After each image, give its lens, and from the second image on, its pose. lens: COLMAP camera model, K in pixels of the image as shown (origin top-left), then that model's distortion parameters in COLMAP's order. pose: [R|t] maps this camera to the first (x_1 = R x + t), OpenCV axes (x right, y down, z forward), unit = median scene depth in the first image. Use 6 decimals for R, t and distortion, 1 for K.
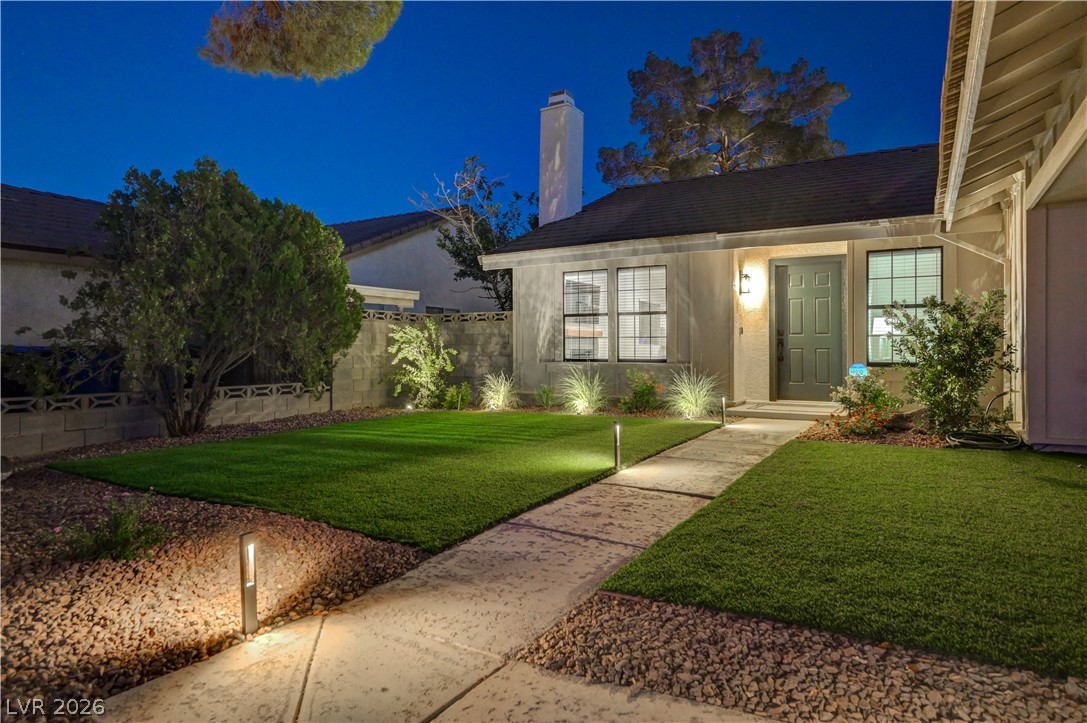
lens RADIAL K [[635.7, 0, 543.1], [0, 635.7, 345.7], [0, 0, 1]] dist [0.005094, 0.000745]
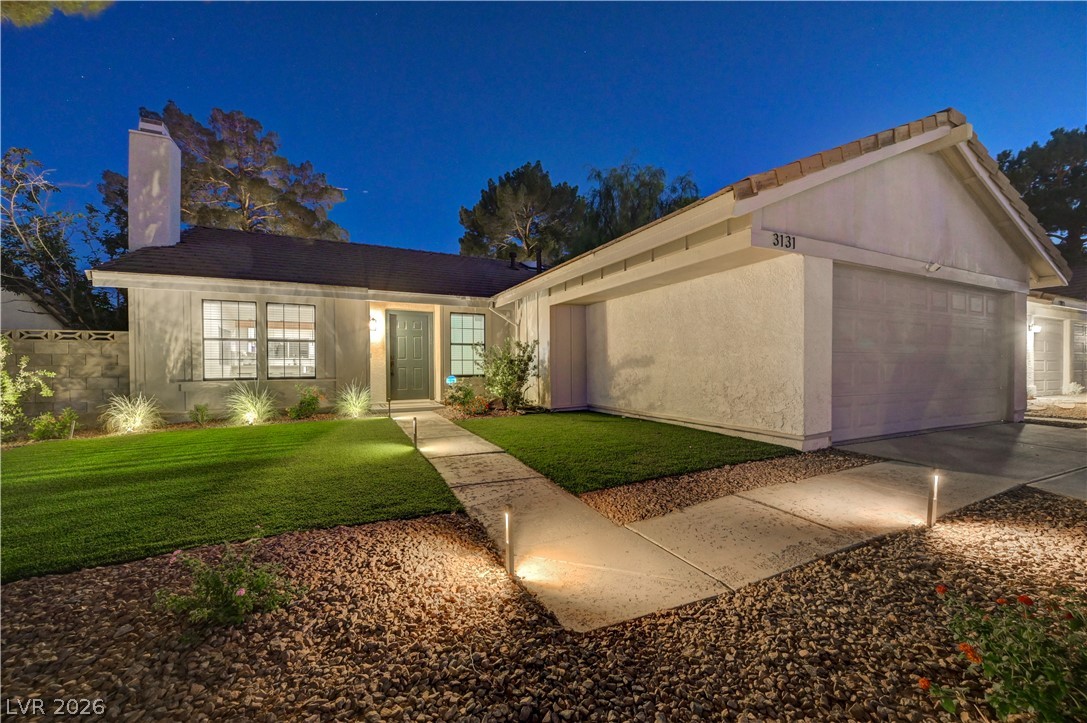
lens RADIAL K [[428.0, 0, 550.0], [0, 428.0, 367.9], [0, 0, 1]] dist [0.003991, -0.000032]
pose [[0.542883, -0.007221, 0.839777, -0.288155], [0.002536, 0.999973, 0.006959, -0.001314], [-0.839805, -0.001648, 0.542886, 0.104197]]
